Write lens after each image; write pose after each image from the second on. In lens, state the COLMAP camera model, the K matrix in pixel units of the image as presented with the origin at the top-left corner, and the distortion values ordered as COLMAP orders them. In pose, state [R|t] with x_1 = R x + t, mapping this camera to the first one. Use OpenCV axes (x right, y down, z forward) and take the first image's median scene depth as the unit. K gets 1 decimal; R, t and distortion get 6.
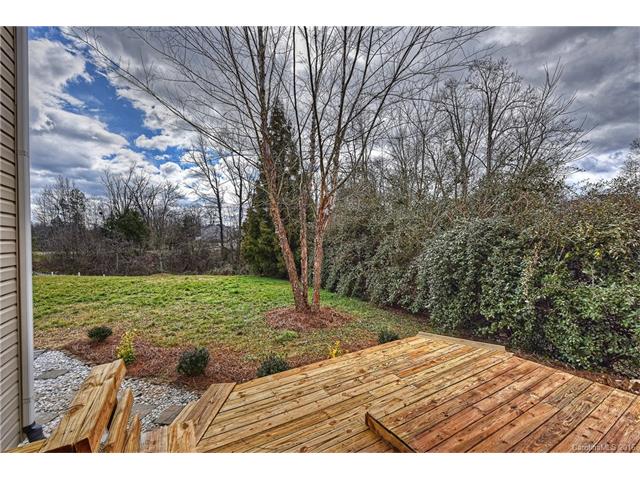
lens RADIAL K [[268.4, 0, 320.0], [0, 268.4, 240.0], [0, 0, 1]] dist [0.000288, -0.000047]
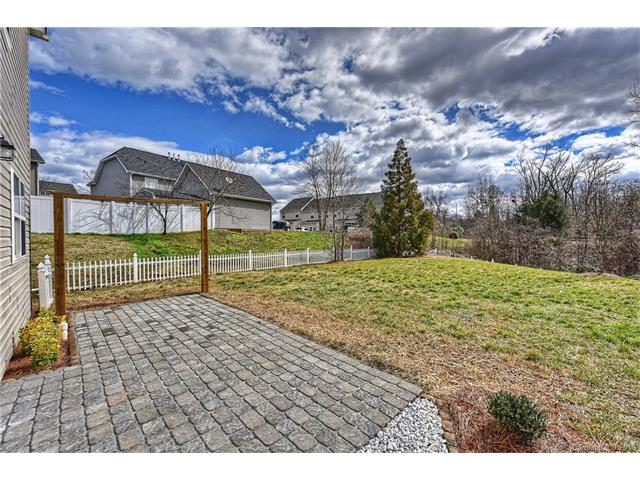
lens RADIAL K [[256.2, 0, 320.0], [0, 256.2, 240.0], [0, 0, 1]] dist [-0.002591, -0.000309]
pose [[0.238444, 0.024703, -0.970842, -0.349382], [0.011982, 0.999526, 0.028375, 0.043709], [0.971082, -0.018398, 0.238035, 0.421114]]
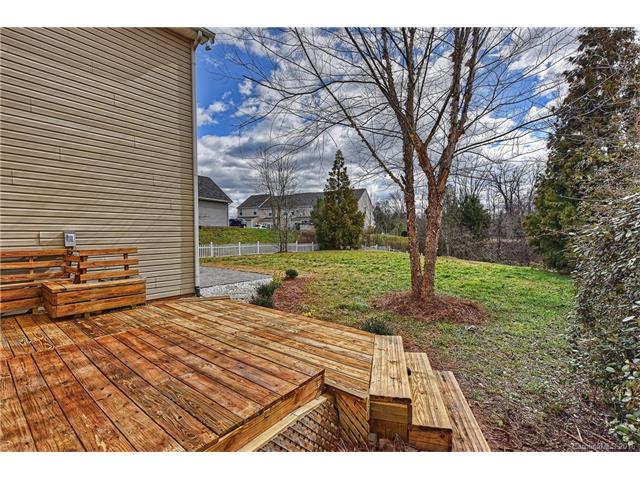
lens RADIAL K [[291.2, 0, 320.0], [0, 291.2, 240.0], [0, 0, 1]] dist [0.022966, 0.000168]
pose [[0.351226, 0.027967, -0.935873, 0.590415], [0.007927, 0.999429, 0.032841, 0.058236], [0.936257, -0.018953, 0.350804, 0.369241]]
